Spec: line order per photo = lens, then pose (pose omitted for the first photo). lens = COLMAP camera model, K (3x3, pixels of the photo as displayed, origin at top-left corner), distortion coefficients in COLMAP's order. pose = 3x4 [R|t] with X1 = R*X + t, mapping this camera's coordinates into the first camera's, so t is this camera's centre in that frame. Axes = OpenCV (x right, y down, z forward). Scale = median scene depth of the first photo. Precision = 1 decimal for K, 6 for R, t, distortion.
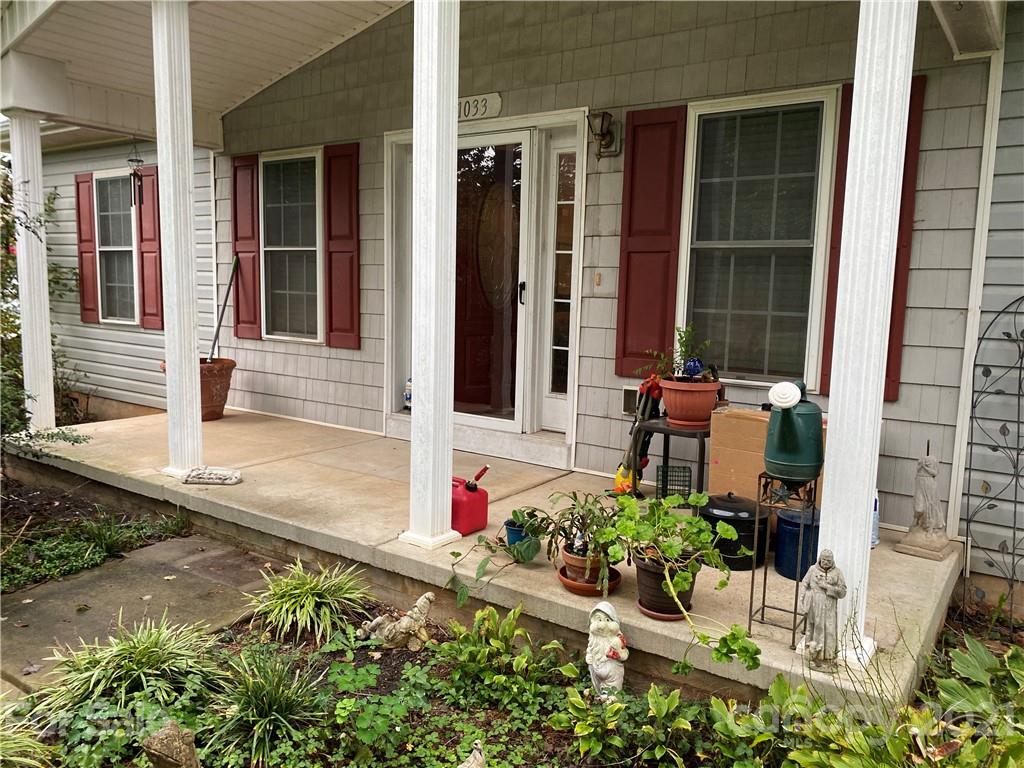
lens RADIAL K [[781.3, 0, 517.2], [0, 781.3, 381.0], [0, 0, 1]] dist [0.095974, -0.178052]
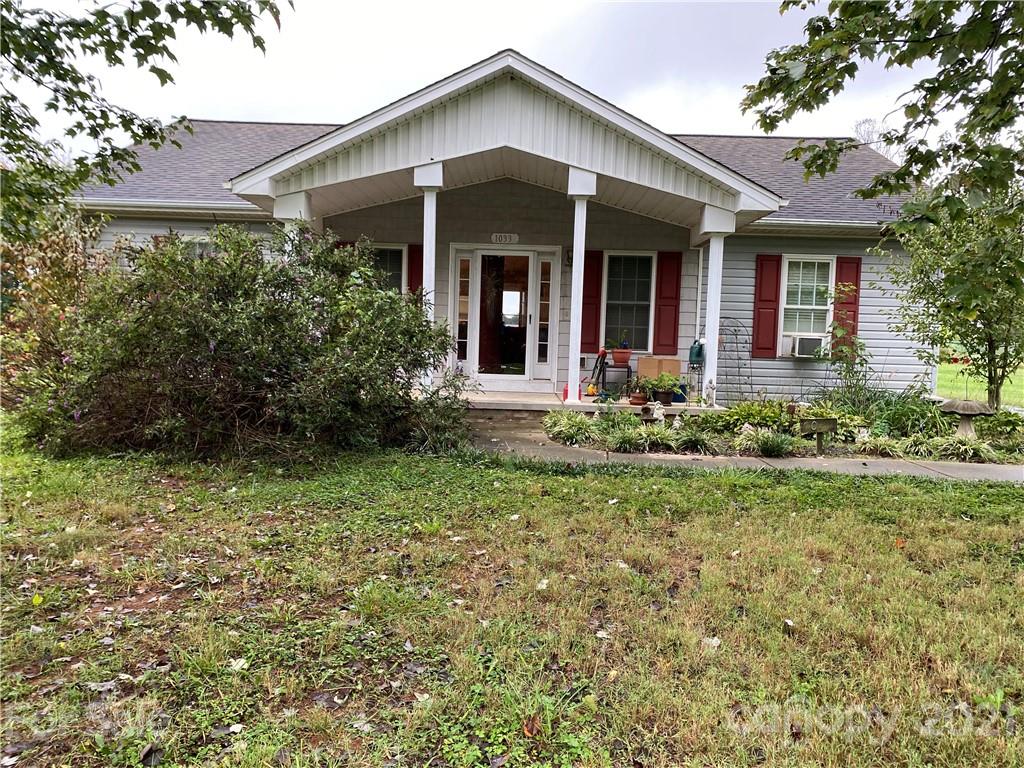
lens RADIAL K [[781.3, 0, 517.2], [0, 781.3, 381.0], [0, 0, 1]] dist [0.095974, -0.178052]
pose [[0.823678, -0.027642, 0.566384, -1.357946], [0.057914, 0.997689, -0.035532, 0.153779], [-0.564093, 0.062068, 0.823375, -0.892872]]
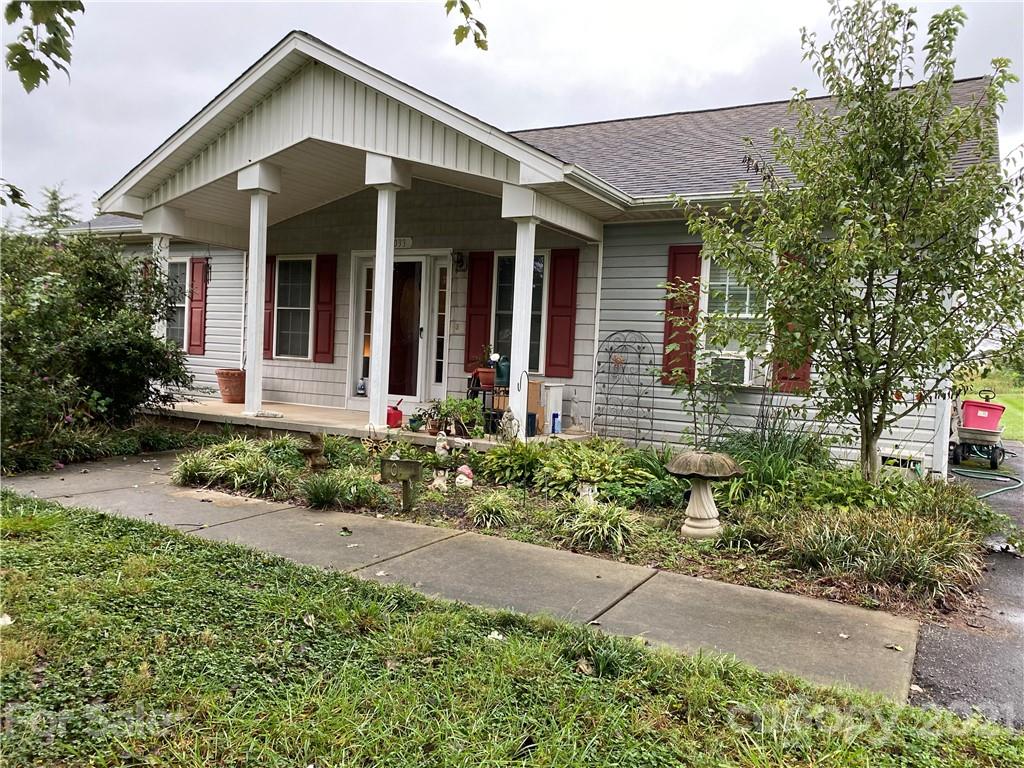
lens RADIAL K [[781.3, 0, 517.2], [0, 781.3, 381.0], [0, 0, 1]] dist [0.095974, -0.178052]
pose [[0.994097, 0.019556, 0.106715, 0.040838], [-0.010447, 0.996304, -0.085263, 0.186648], [-0.107988, 0.083645, 0.990627, -1.054143]]
